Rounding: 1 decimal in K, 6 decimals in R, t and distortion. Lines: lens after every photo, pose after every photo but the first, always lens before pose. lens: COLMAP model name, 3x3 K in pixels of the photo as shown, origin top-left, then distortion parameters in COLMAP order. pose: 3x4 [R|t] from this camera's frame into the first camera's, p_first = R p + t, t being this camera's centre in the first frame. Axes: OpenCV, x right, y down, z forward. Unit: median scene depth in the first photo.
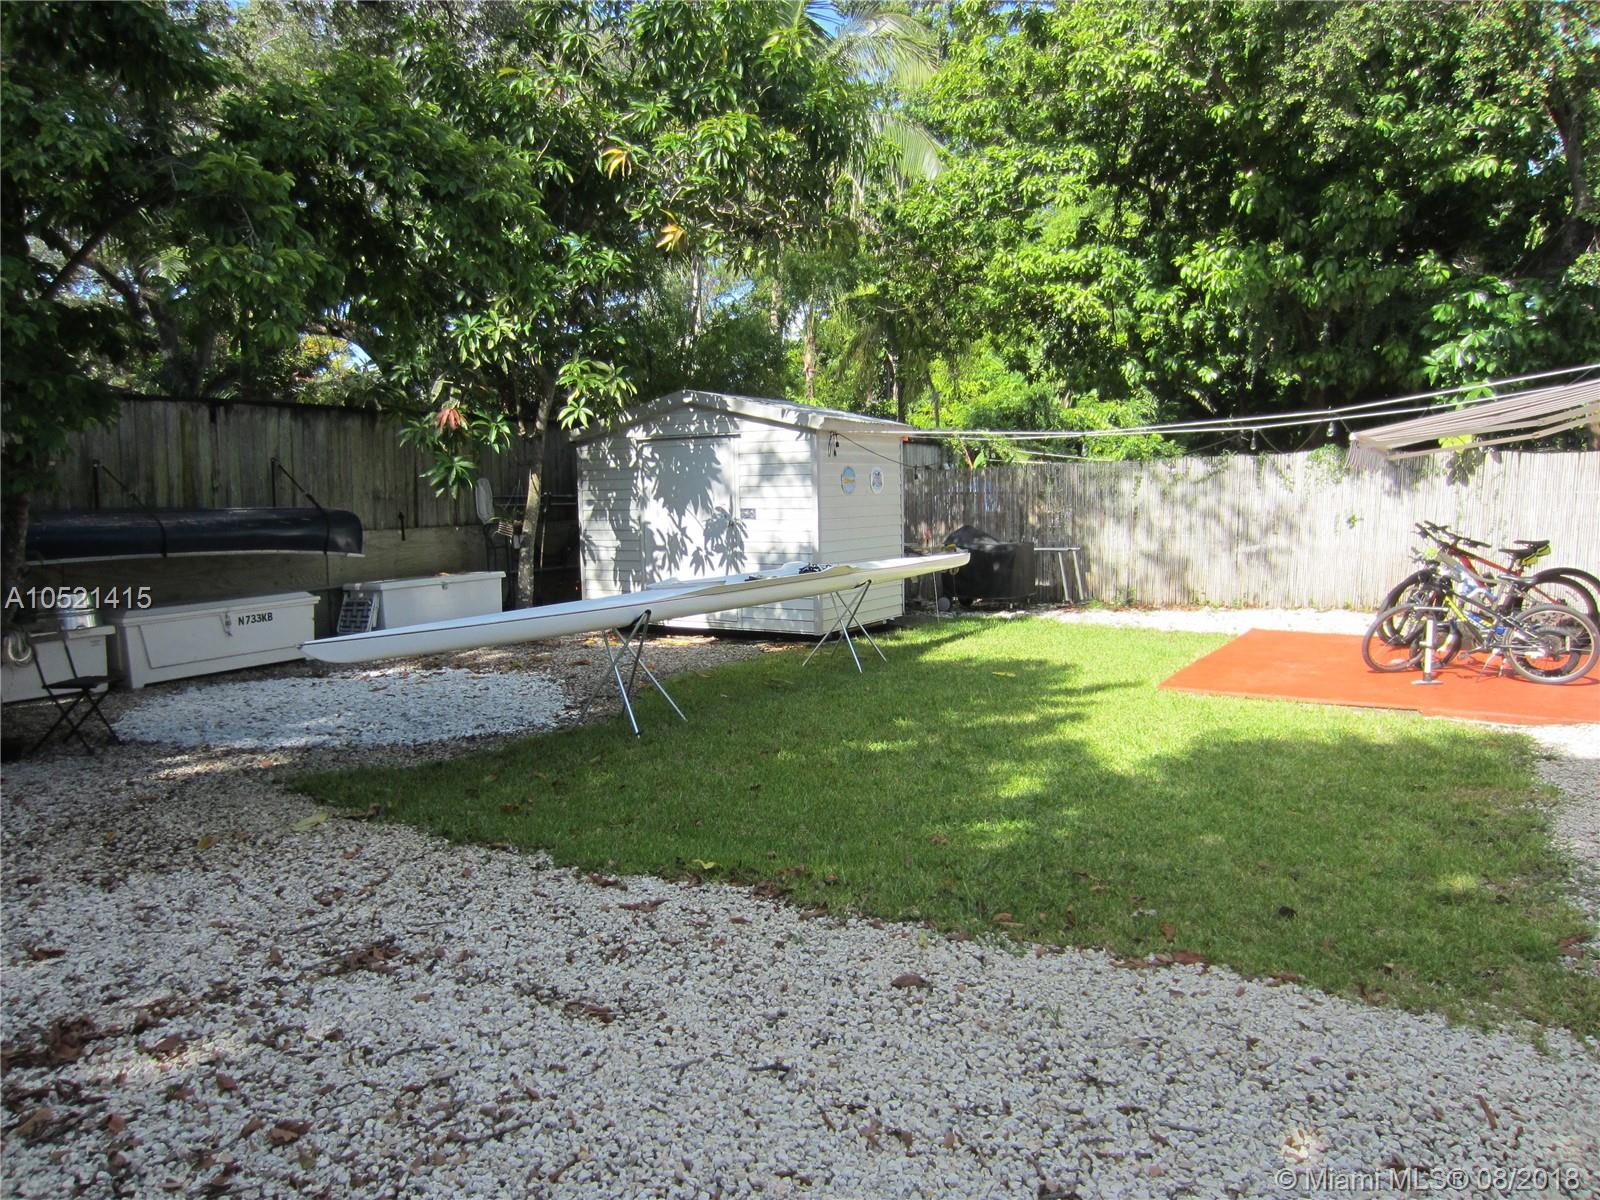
lens RADIAL K [[1128.0, 0, 799.1], [0, 1128.0, 603.8], [0, 0, 1]] dist [-0.038880, 0.016639]
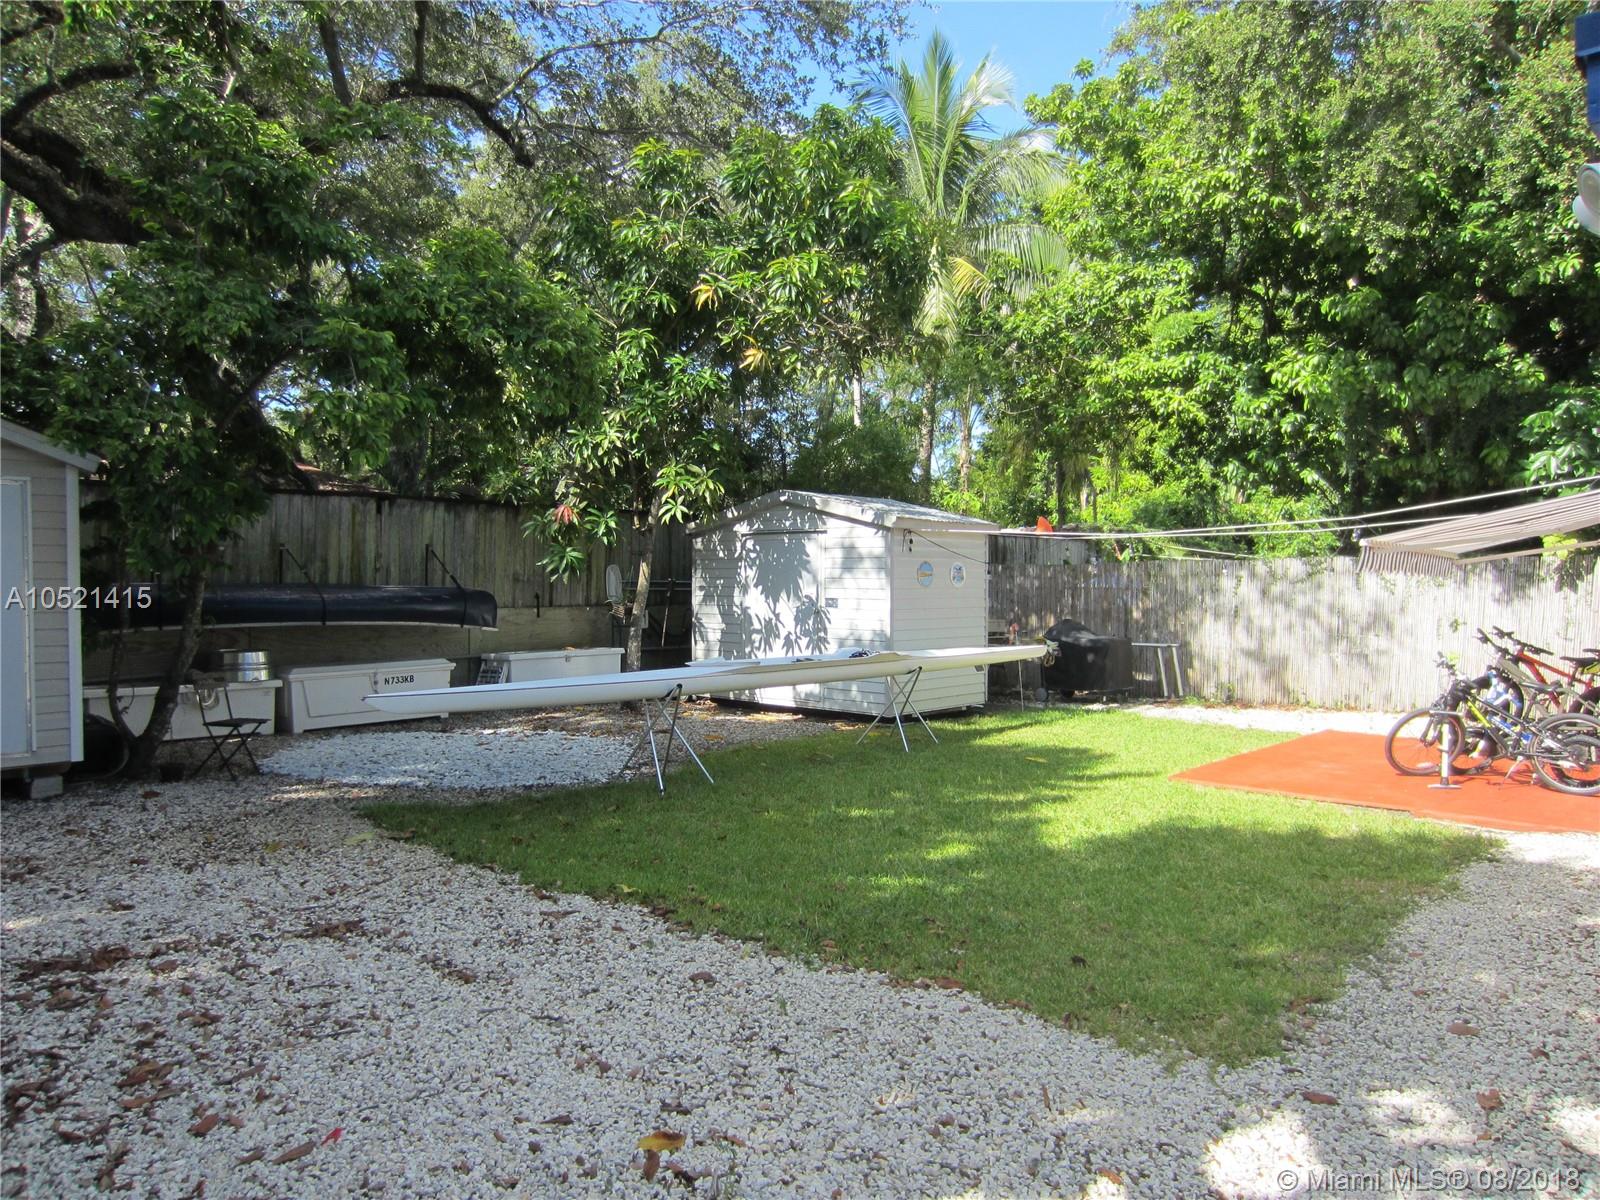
lens RADIAL K [[1128.0, 0, 803.5], [0, 1128.0, 599.1], [0, 0, 1]] dist [-0.038880, 0.016639]
pose [[0.982171, 0.025344, -0.186274, 0.149705], [-0.040222, 0.996256, -0.076531, 0.001946], [0.183637, 0.082658, 0.979513, -0.086507]]
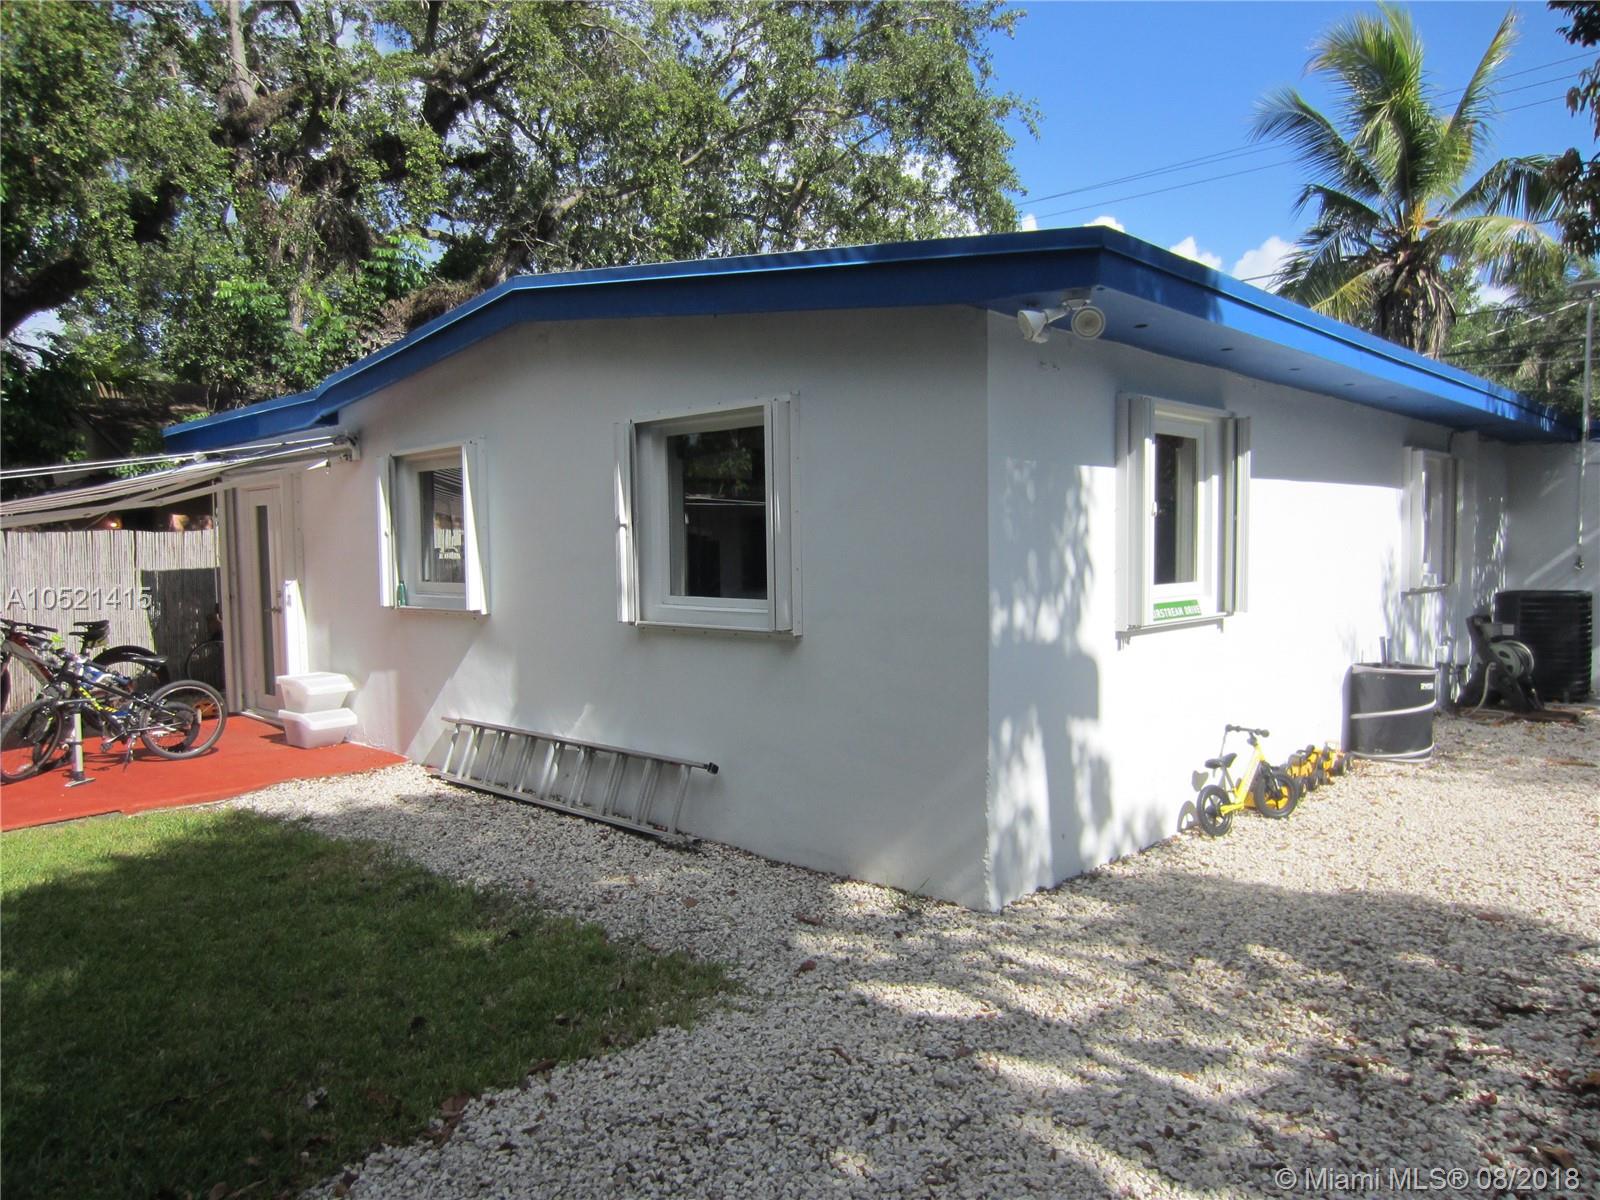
lens RADIAL K [[1128.0, 0, 797.6], [0, 1128.0, 592.0], [0, 0, 1]] dist [-0.038880, 0.016639]
pose [[0.209966, -0.039441, 0.976913, -0.161127], [0.119232, 0.992761, 0.014455, -0.022874], [-0.970411, 0.113444, 0.213149, 0.187180]]
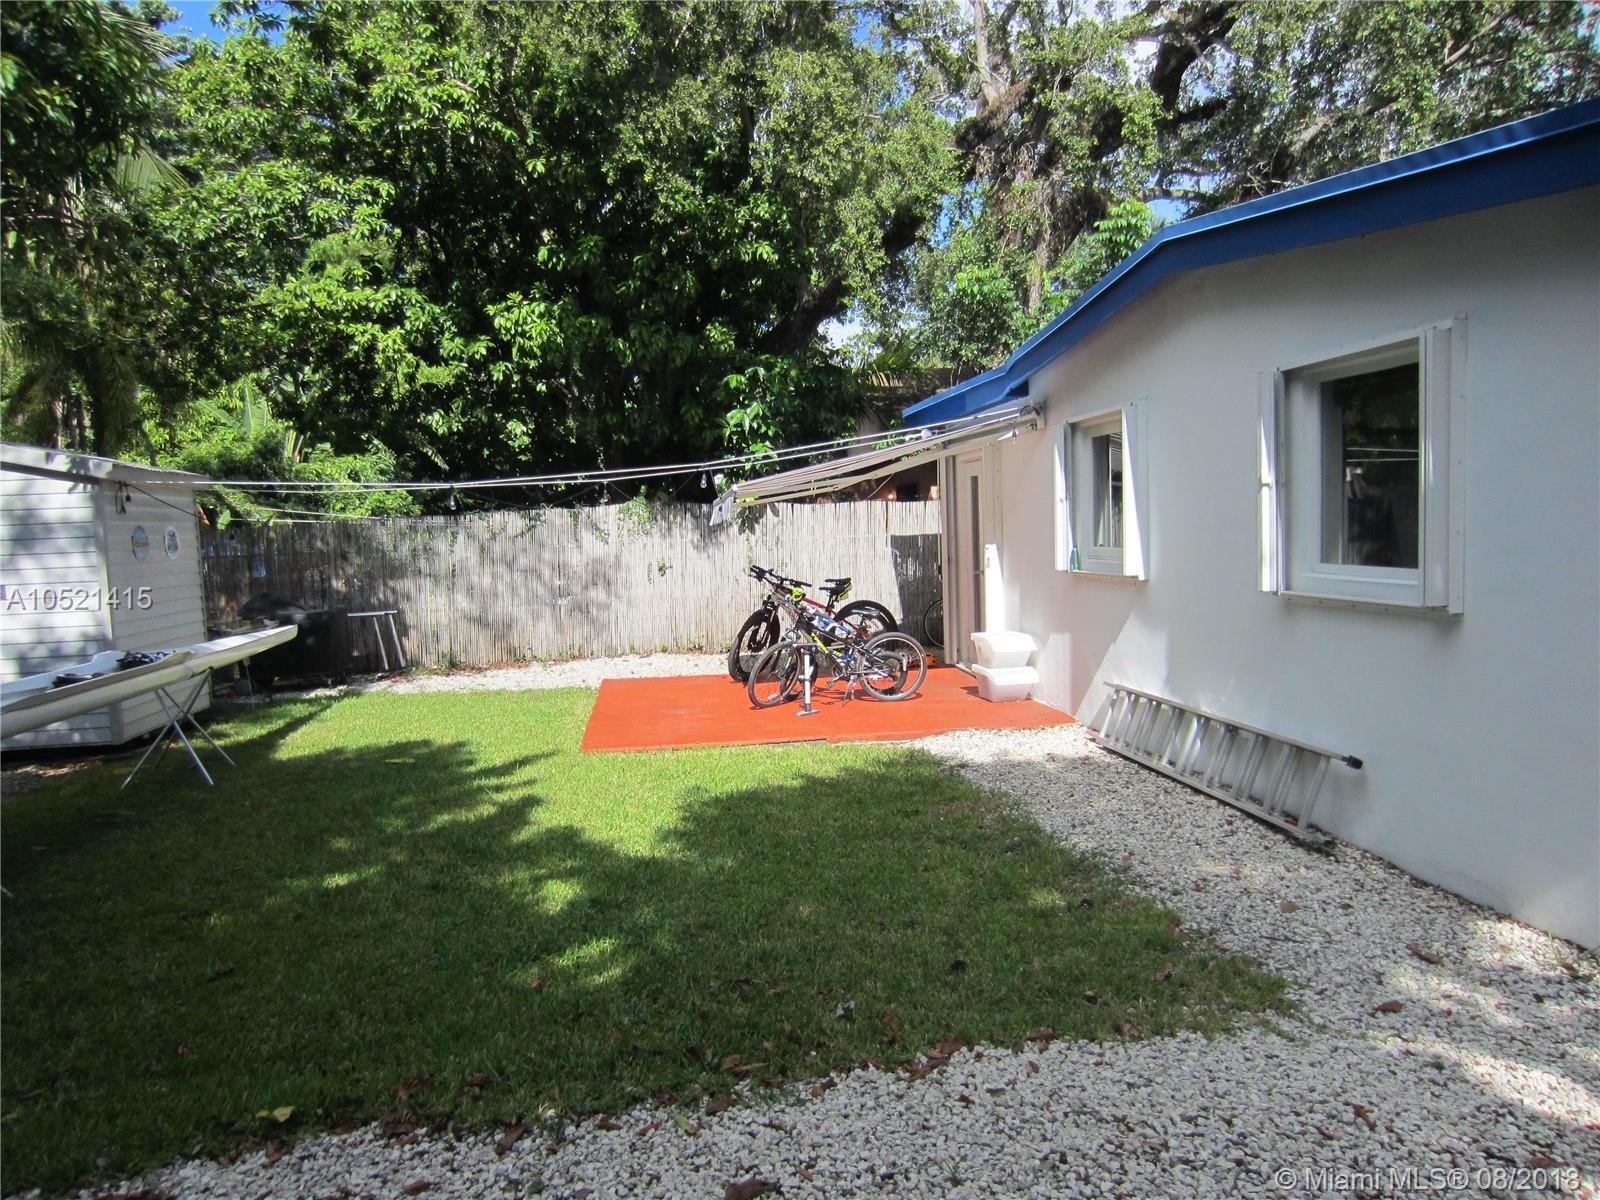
lens RADIAL K [[1128.0, 0, 792.7], [0, 1128.0, 595.4], [0, 0, 1]] dist [-0.038880, 0.016639]
pose [[0.773032, -0.053062, 0.632144, -0.113682], [0.089944, 0.995596, -0.026421, -0.013379], [-0.627958, 0.077282, 0.774400, 0.127133]]
